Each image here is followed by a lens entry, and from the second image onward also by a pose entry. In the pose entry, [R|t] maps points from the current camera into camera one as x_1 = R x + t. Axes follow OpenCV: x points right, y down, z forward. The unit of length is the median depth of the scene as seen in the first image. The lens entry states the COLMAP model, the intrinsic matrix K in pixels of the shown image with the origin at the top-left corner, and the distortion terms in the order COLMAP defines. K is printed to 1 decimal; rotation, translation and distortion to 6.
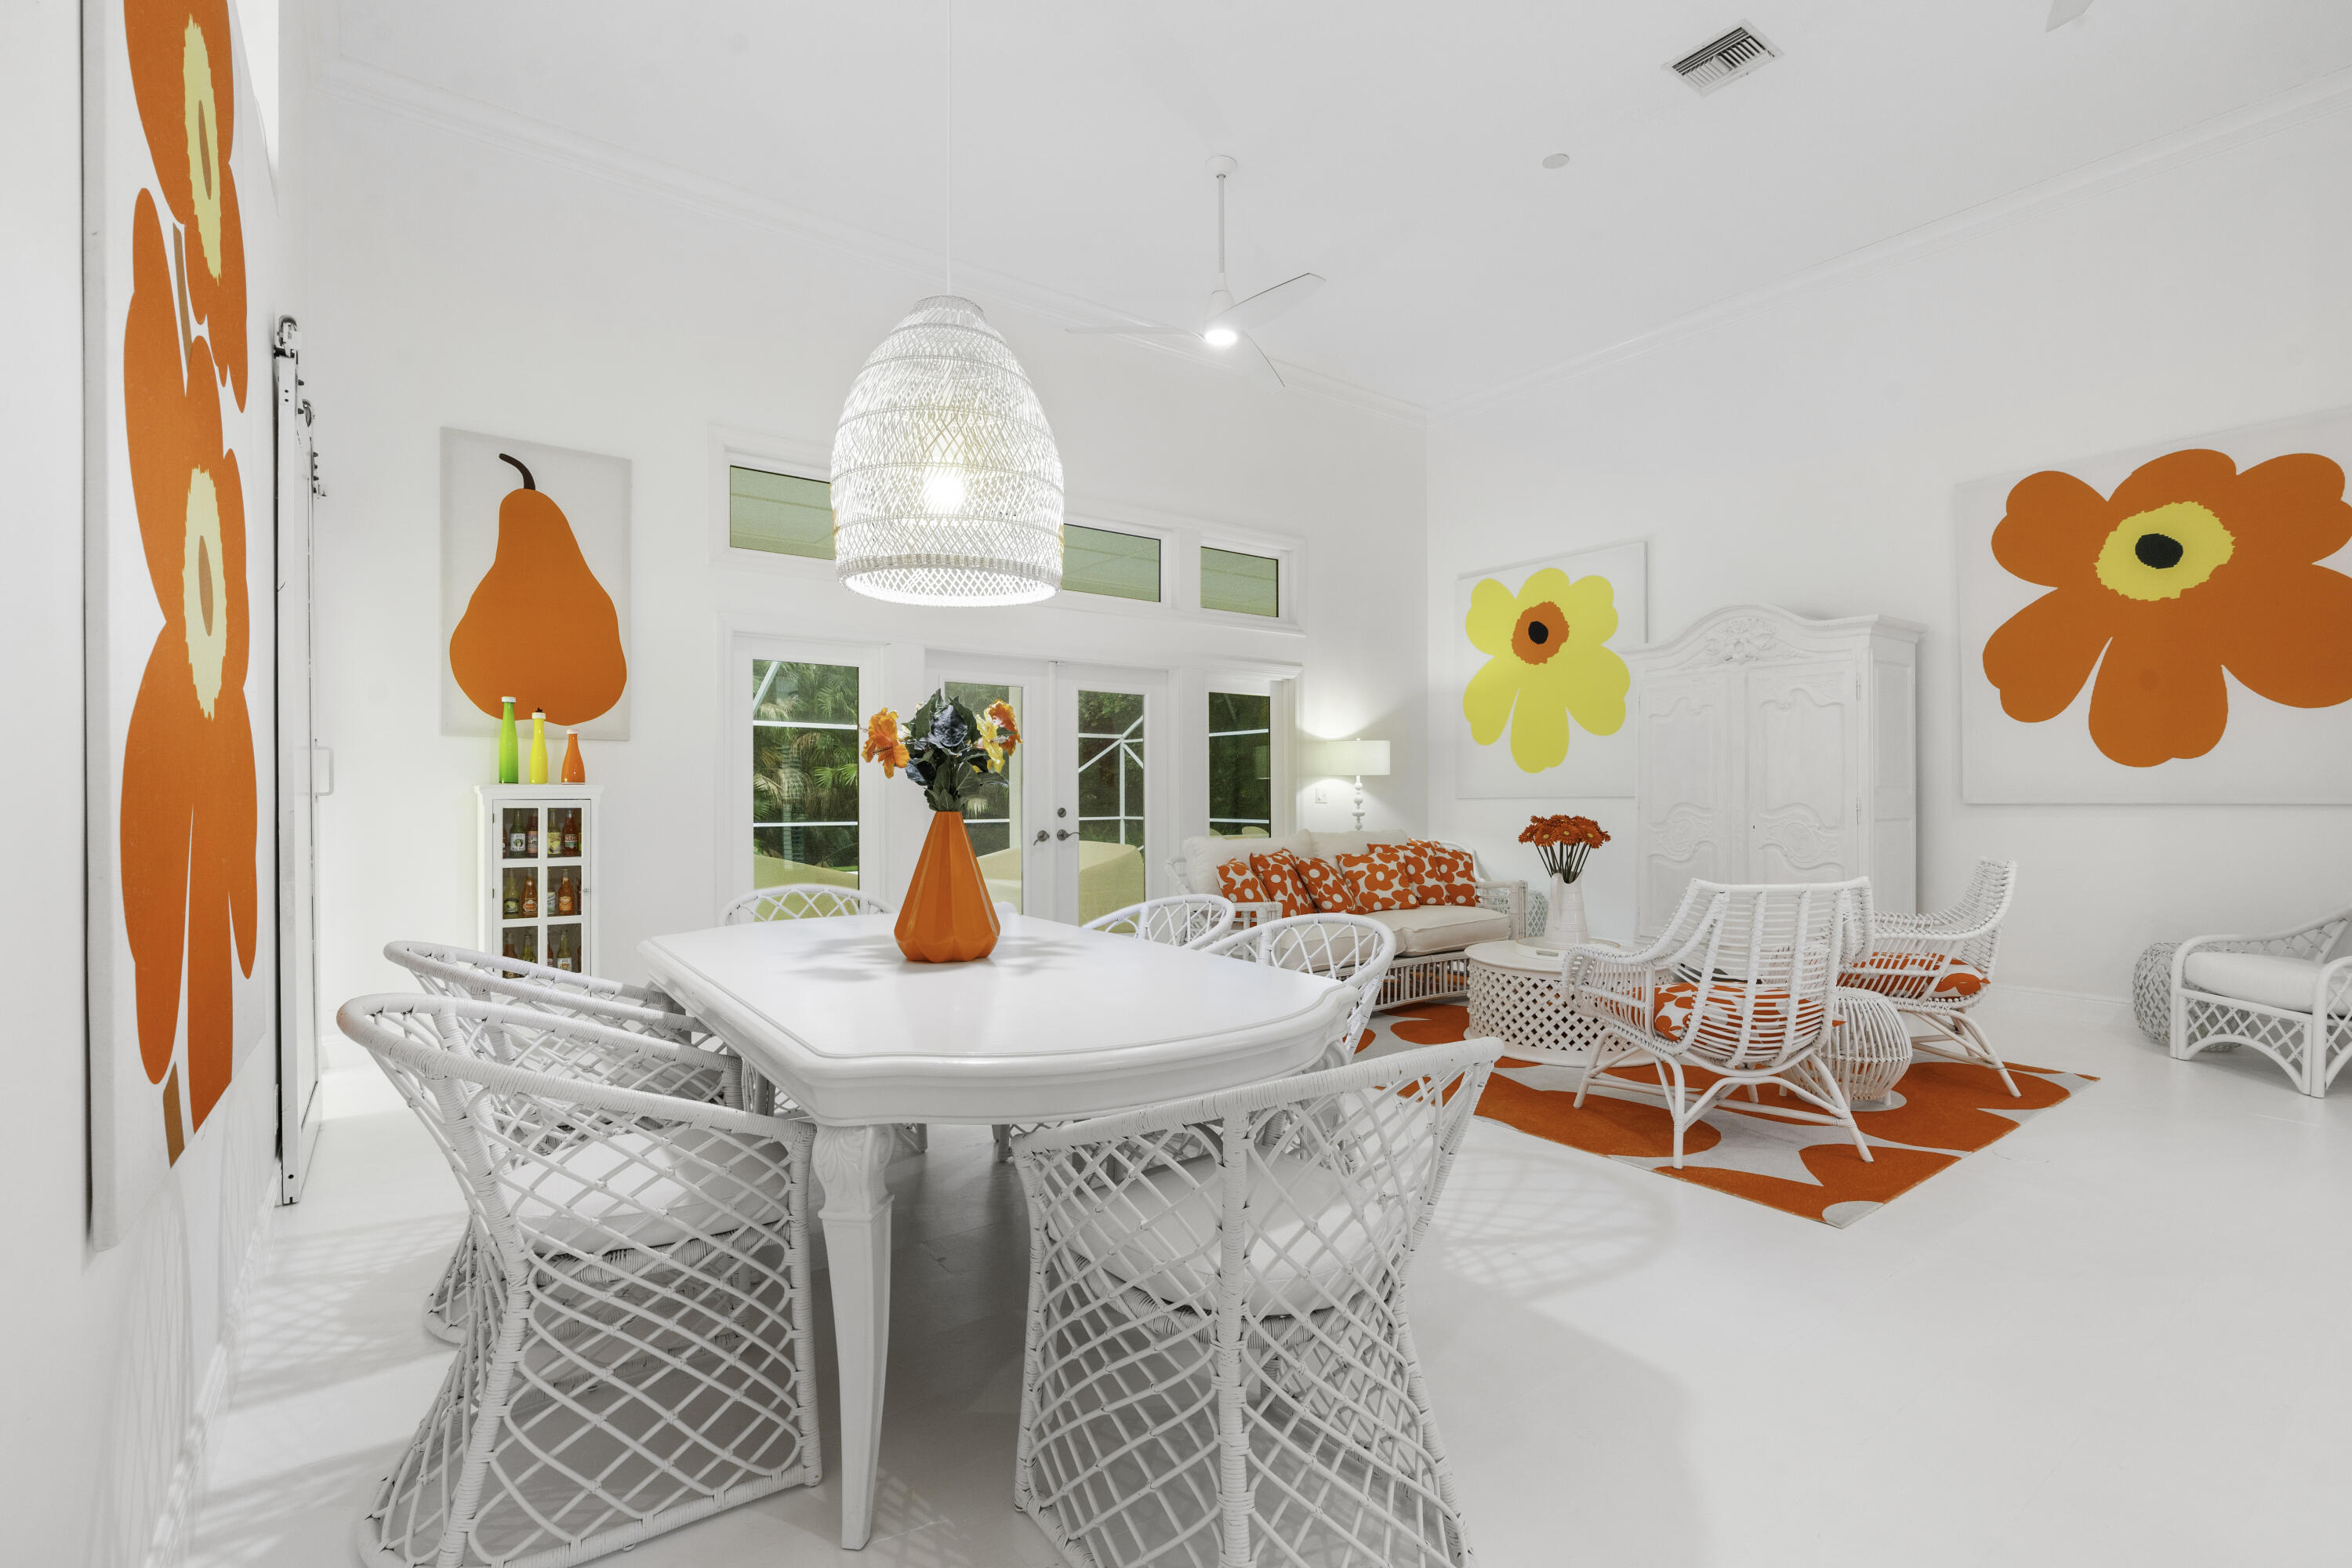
lens RADIAL K [[1061.5, 0, 1186.3], [0, 1061.5, 788.2], [0, 0, 1]] dist [-0.008711, 0.001413]
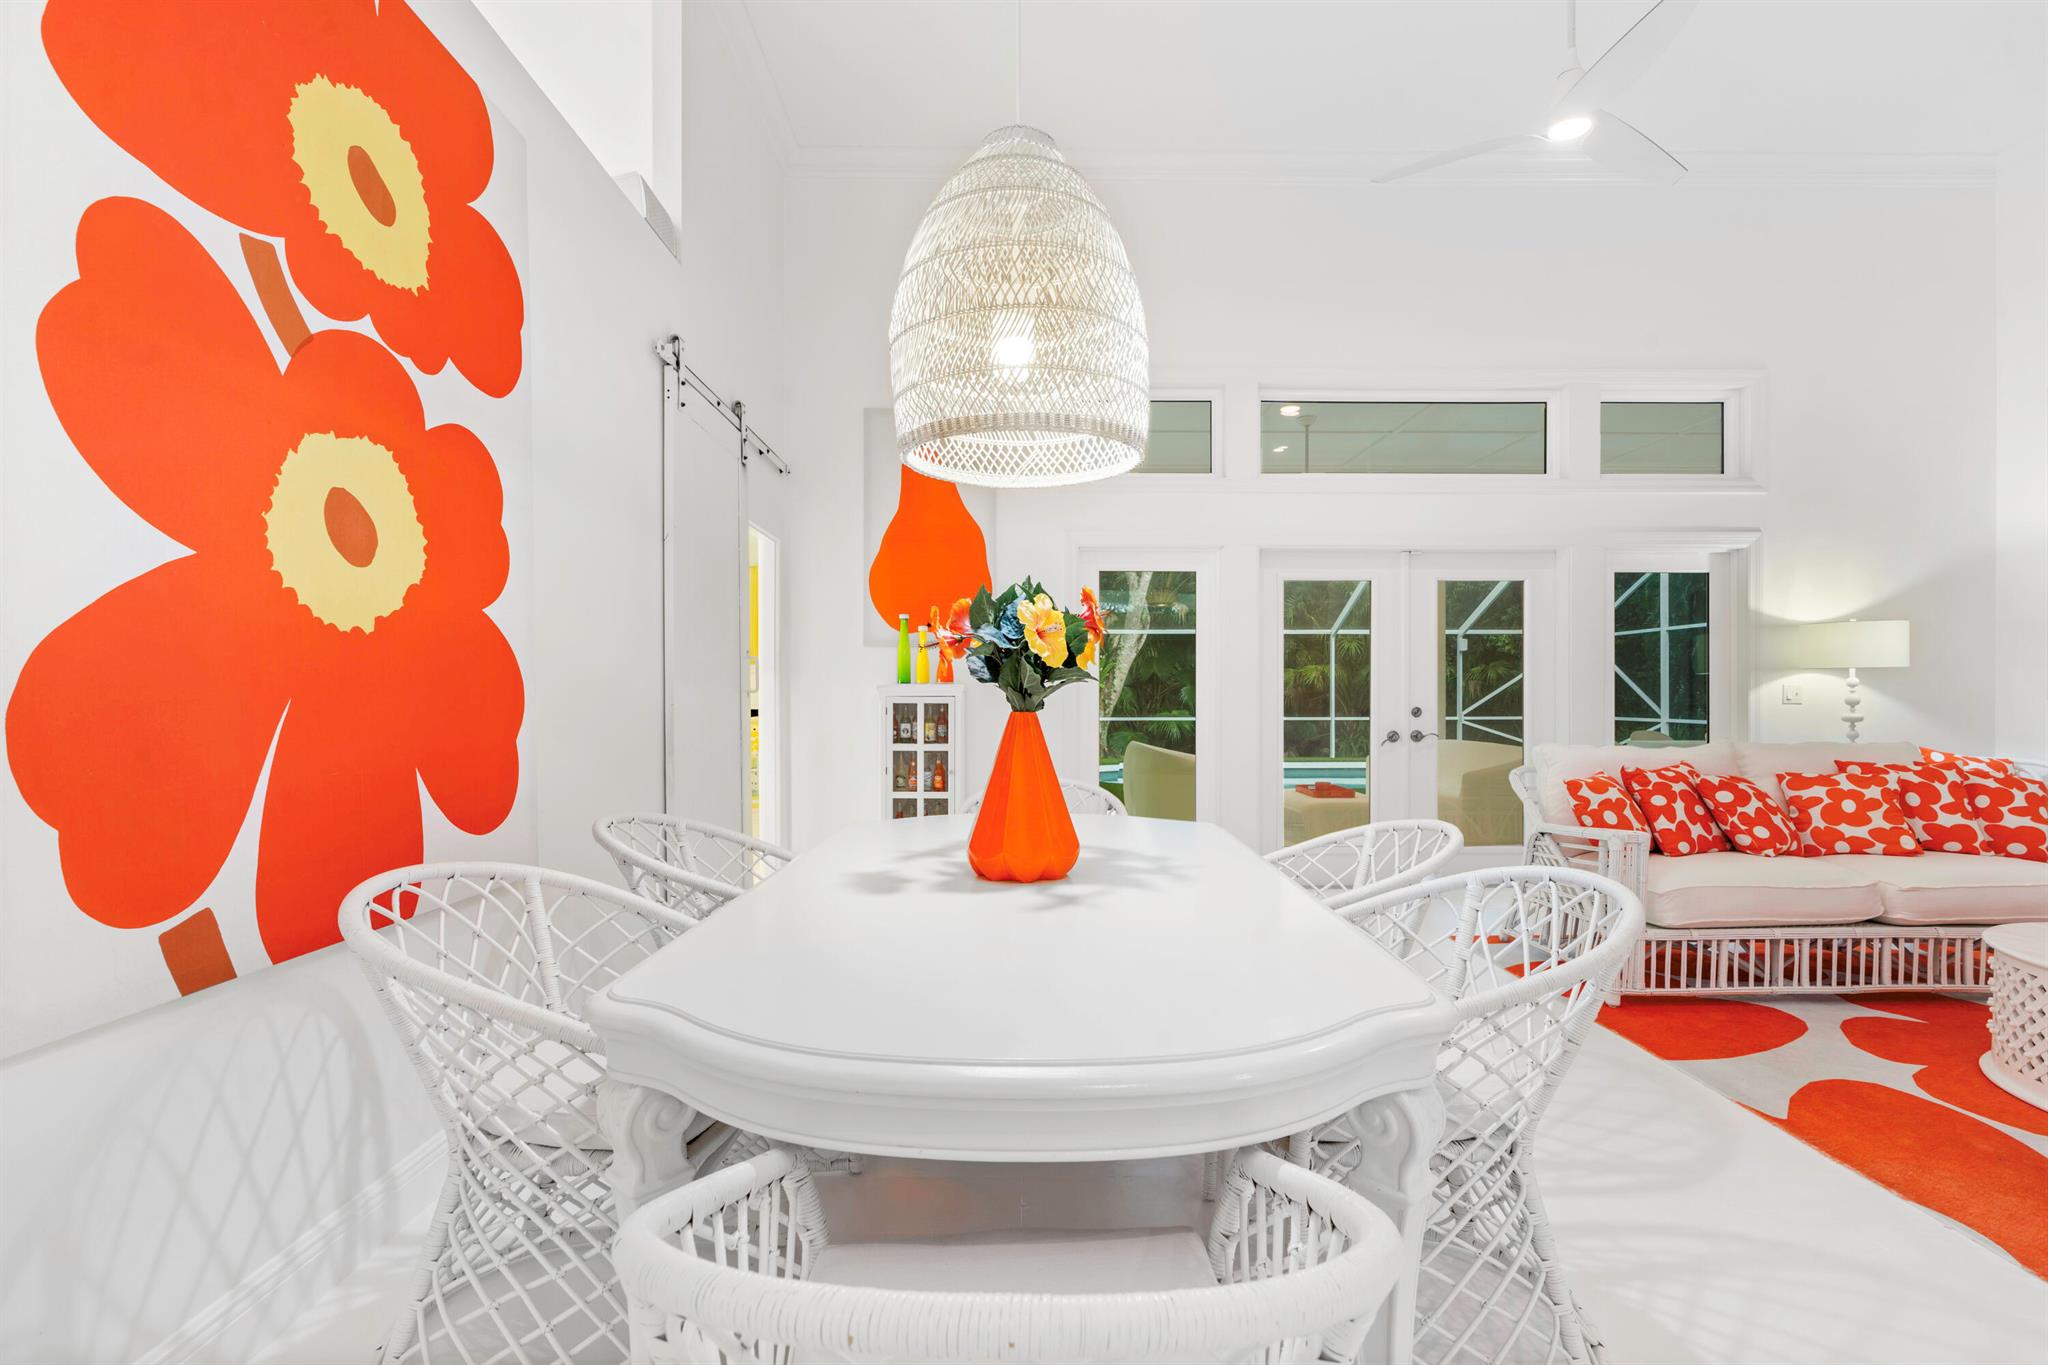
lens RADIAL K [[924.3, 0, 1028.6], [0, 924.3, 694.3], [0, 0, 1]] dist [-0.008711, 0.001413]
pose [[0.803696, 0.001890, -0.595037, 0.112065], [0.002501, 0.999975, 0.006555, 0.001304], [0.595035, -0.006756, 0.803671, 0.174584]]
